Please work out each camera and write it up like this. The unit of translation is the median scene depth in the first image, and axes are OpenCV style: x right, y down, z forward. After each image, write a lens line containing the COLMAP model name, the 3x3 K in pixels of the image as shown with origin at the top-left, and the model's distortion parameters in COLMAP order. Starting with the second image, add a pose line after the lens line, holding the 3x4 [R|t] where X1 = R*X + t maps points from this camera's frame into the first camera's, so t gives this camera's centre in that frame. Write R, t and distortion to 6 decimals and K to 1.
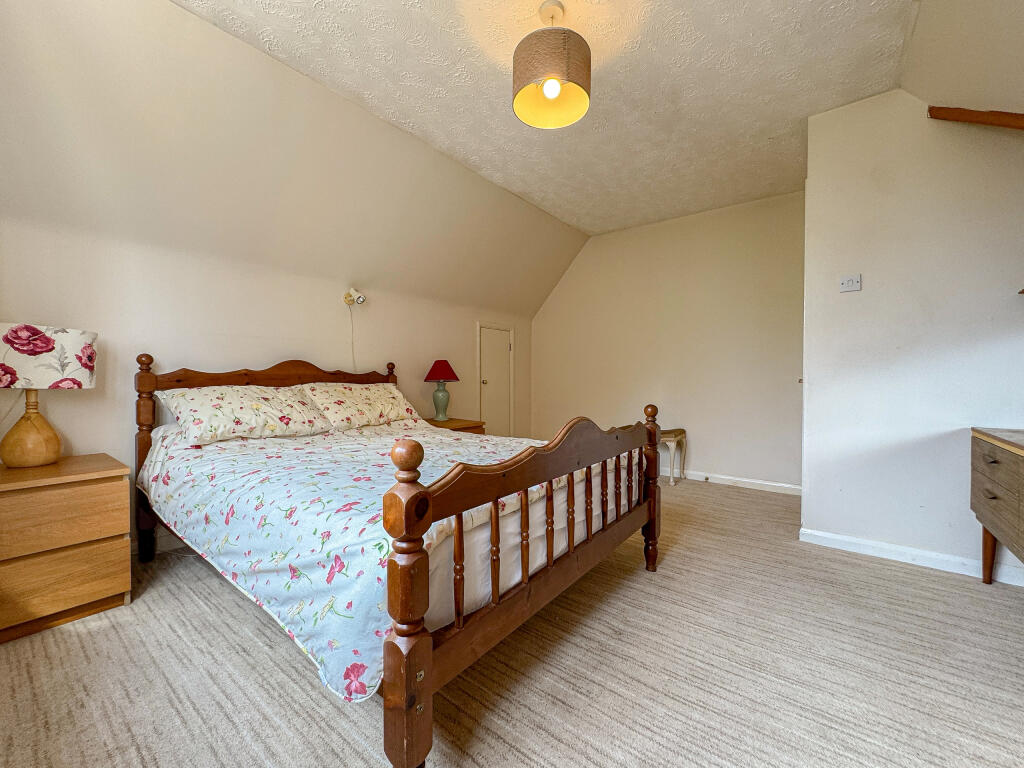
lens RADIAL K [[409.6, 0, 512.0], [0, 409.6, 384.0], [0, 0, 1]] dist [0.000077, -0.000059]
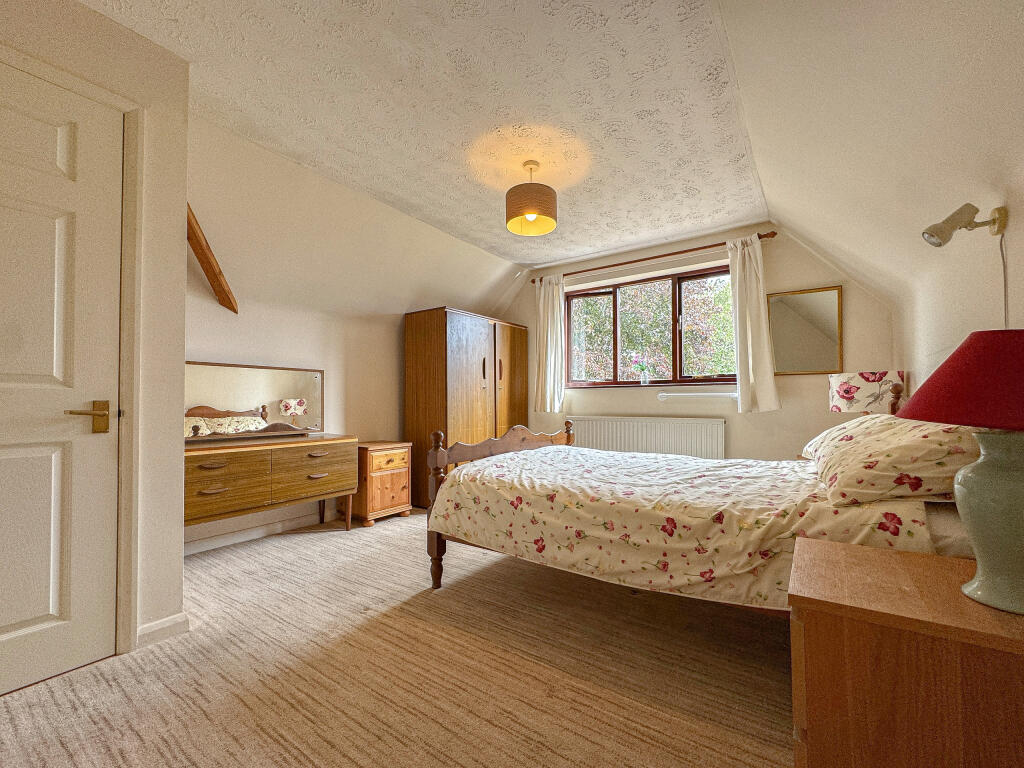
lens RADIAL K [[409.6, 0, 512.0], [0, 409.6, 384.0], [0, 0, 1]] dist [0.000077, -0.000059]
pose [[-0.999734, 0.001689, -0.023009, 0.201172], [0.001903, 0.999955, -0.009289, -0.081258], [0.022992, -0.009330, -0.999692, 2.492768]]
